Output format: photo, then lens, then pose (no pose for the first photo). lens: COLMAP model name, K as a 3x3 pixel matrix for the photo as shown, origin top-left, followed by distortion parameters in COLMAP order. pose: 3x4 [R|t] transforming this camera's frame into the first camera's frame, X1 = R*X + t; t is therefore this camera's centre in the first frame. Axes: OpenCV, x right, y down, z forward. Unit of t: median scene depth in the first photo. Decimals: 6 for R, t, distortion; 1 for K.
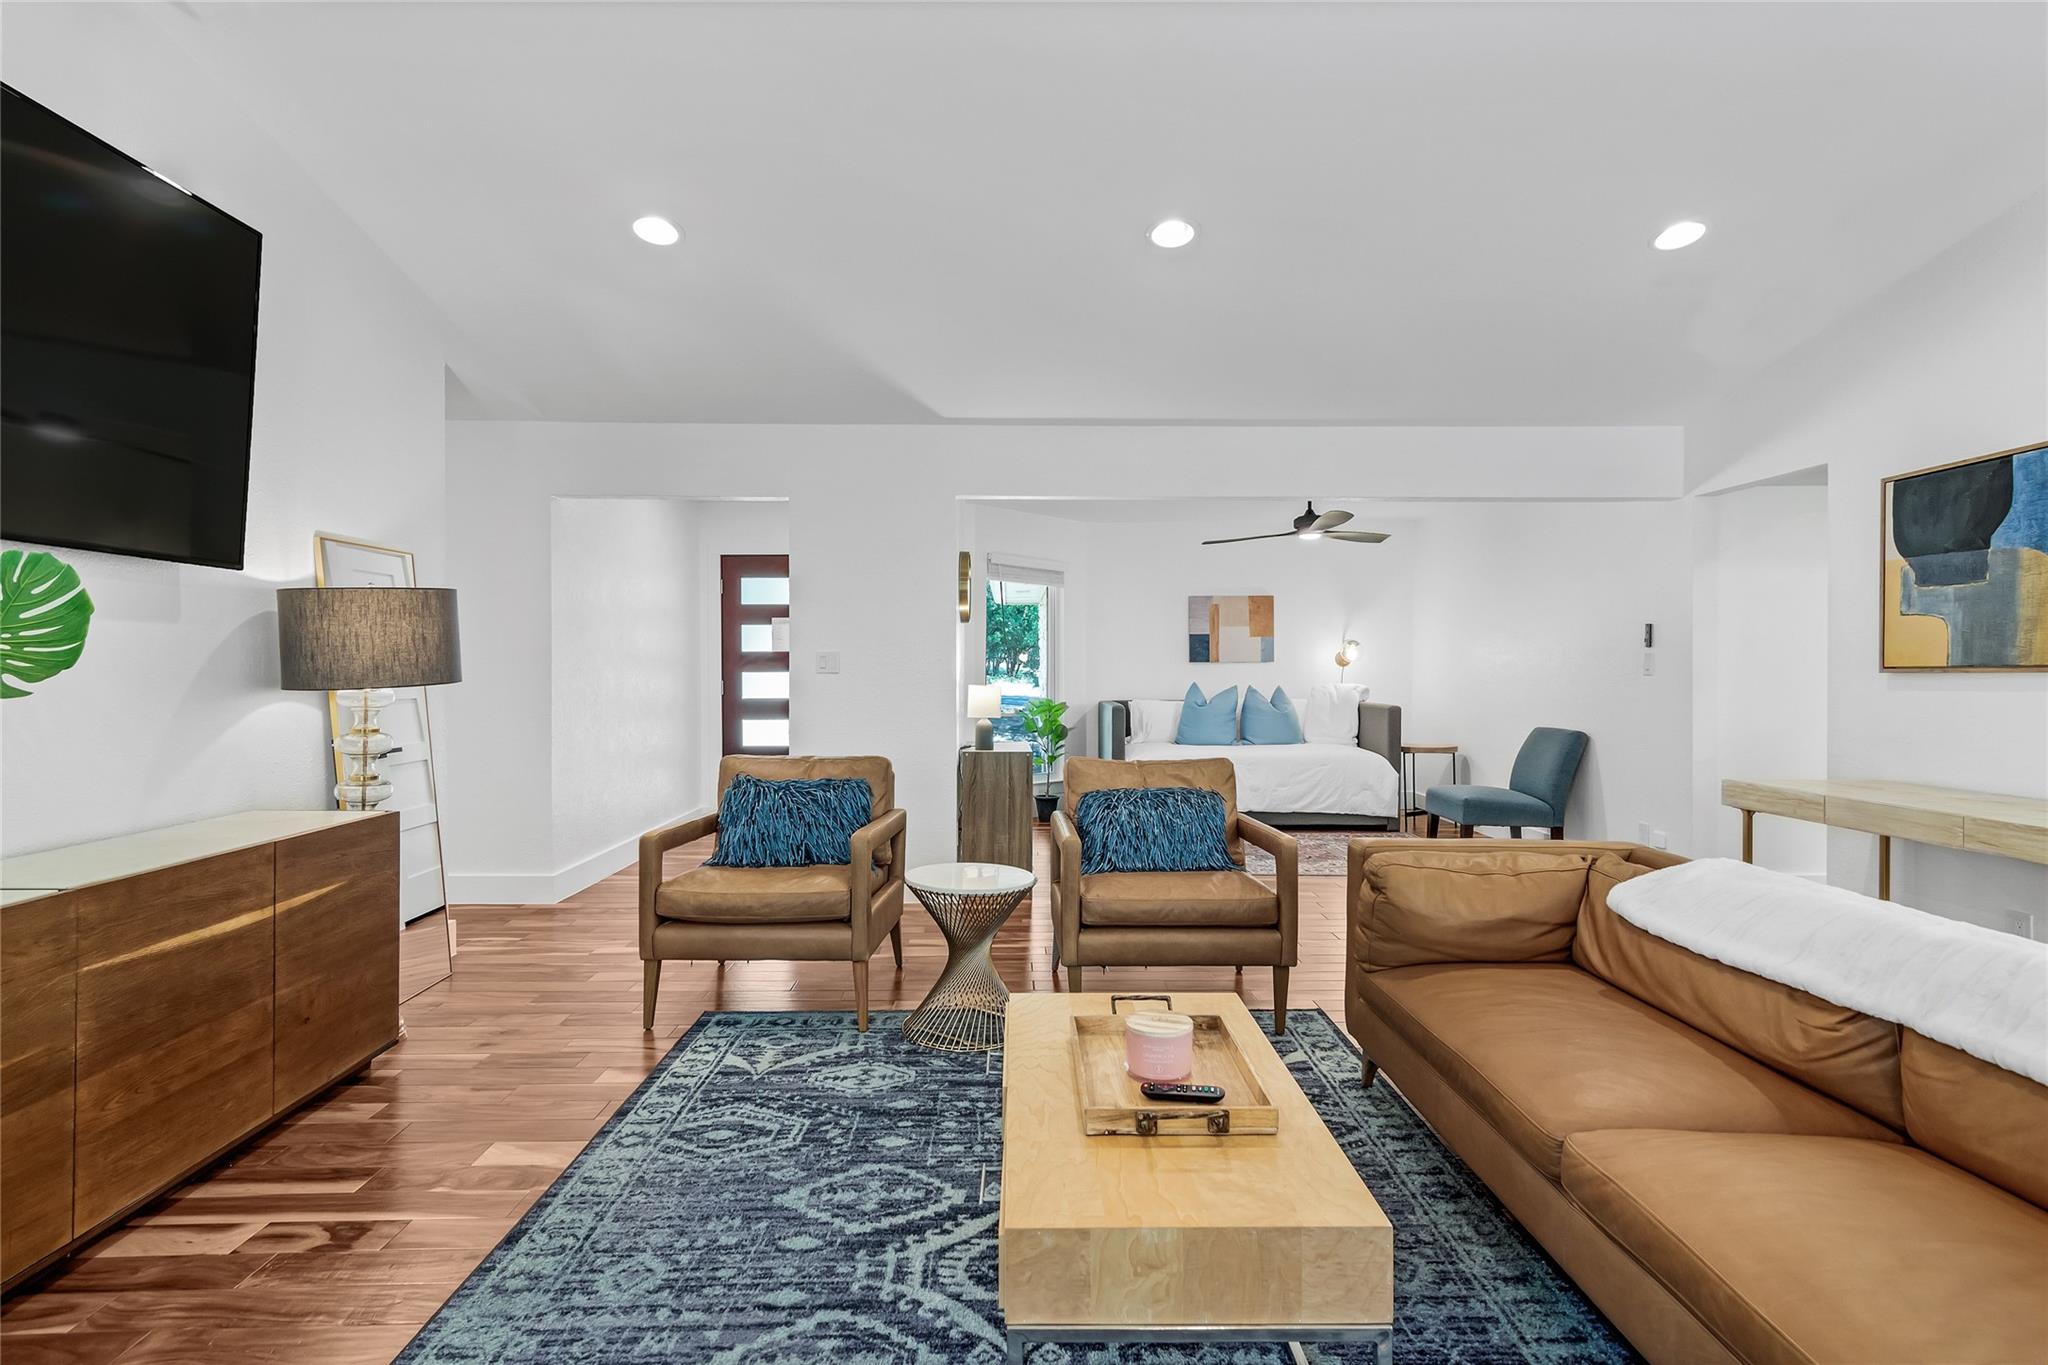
lens RADIAL K [[1102.9, 0, 1037.6], [0, 1102.9, 680.2], [0, 0, 1]] dist [0.015100, 0.000687]
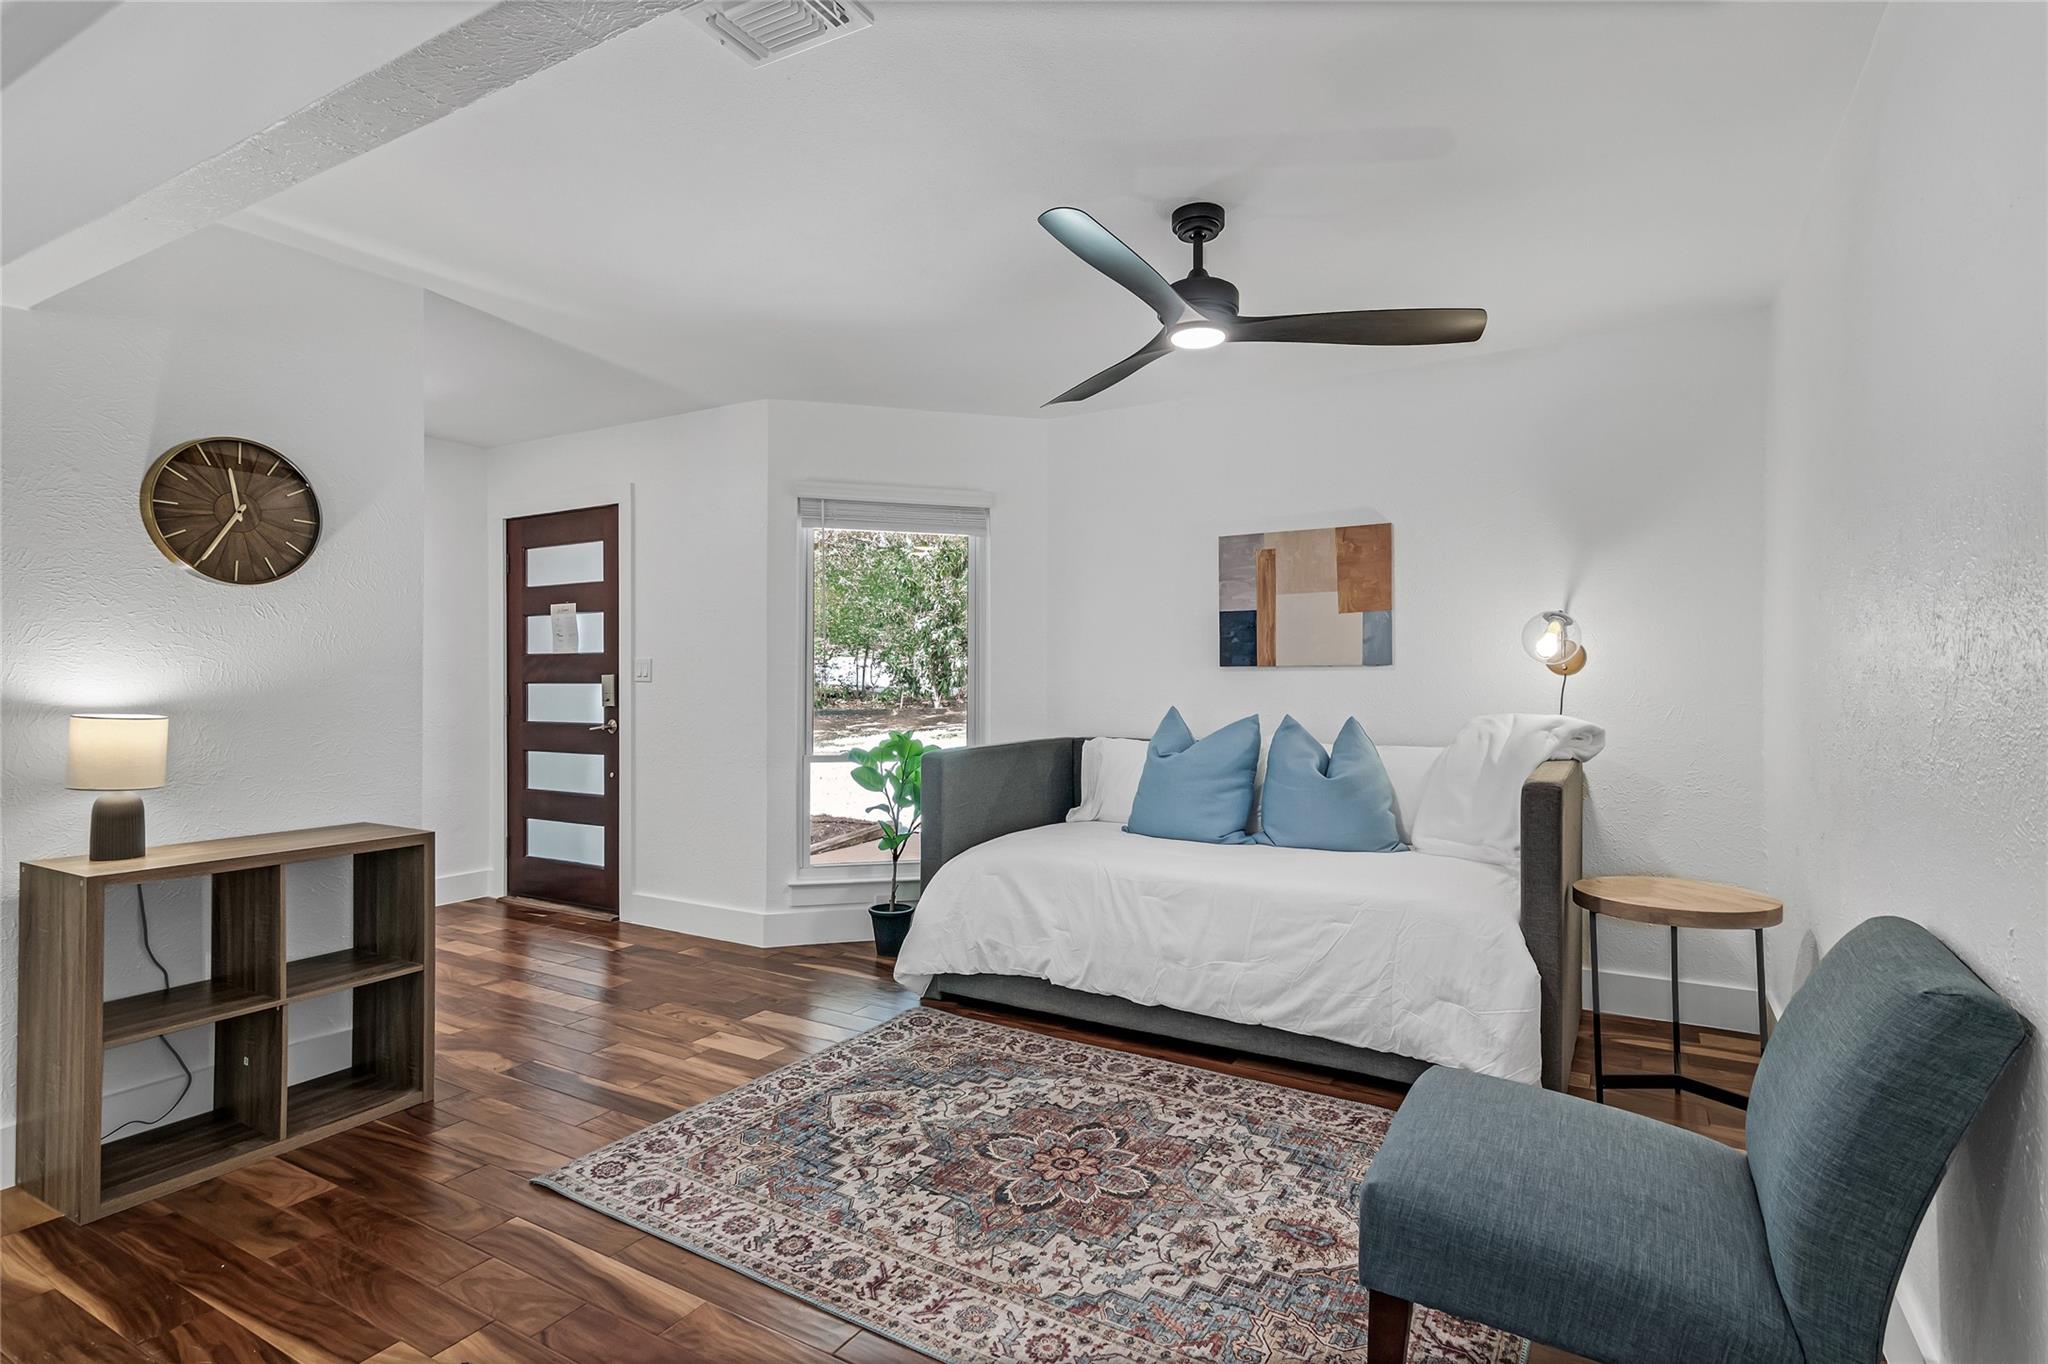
lens RADIAL K [[1059.6, 0, 1024.0], [0, 1059.6, 682.0], [0, 0, 1]] dist [0.014563, 0.000017]
pose [[0.842238, 0.002883, -0.539098, 0.839396], [-0.006829, 0.999963, -0.005320, -0.015849], [0.539063, 0.008162, 0.842226, 1.387561]]
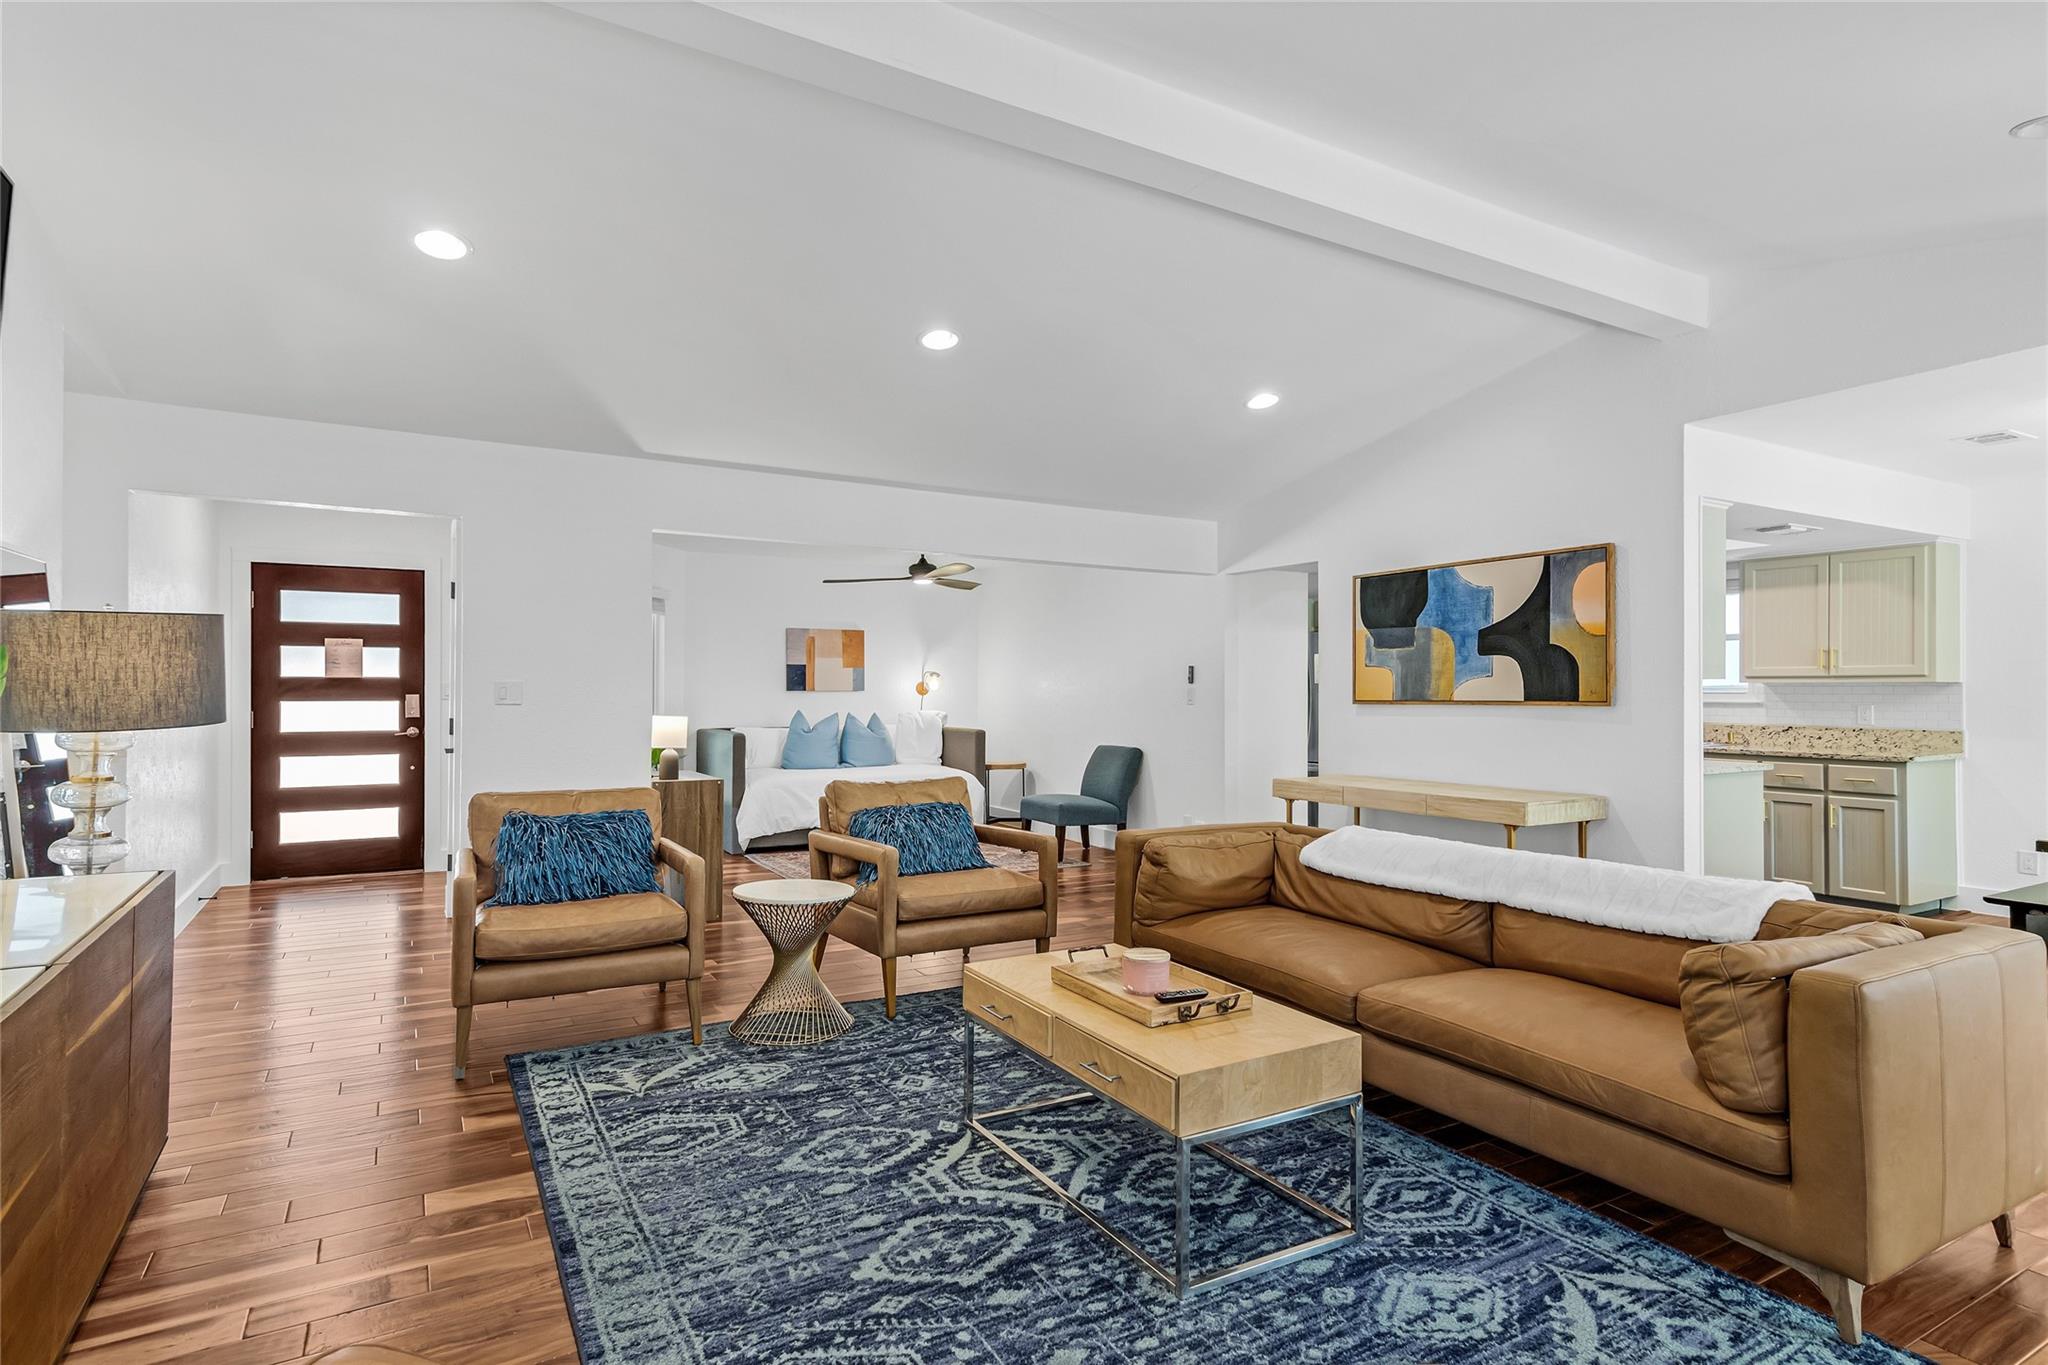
lens RADIAL K [[1093.0, 0, 1085.6], [0, 1093.0, 690.5], [0, 0, 1]] dist [0.015184, 0.000649]
pose [[0.857273, 0.004636, 0.514841, -0.400785], [0.001580, 0.999931, -0.011635, -0.010965], [-0.514860, 0.010788, 0.857207, -0.107585]]
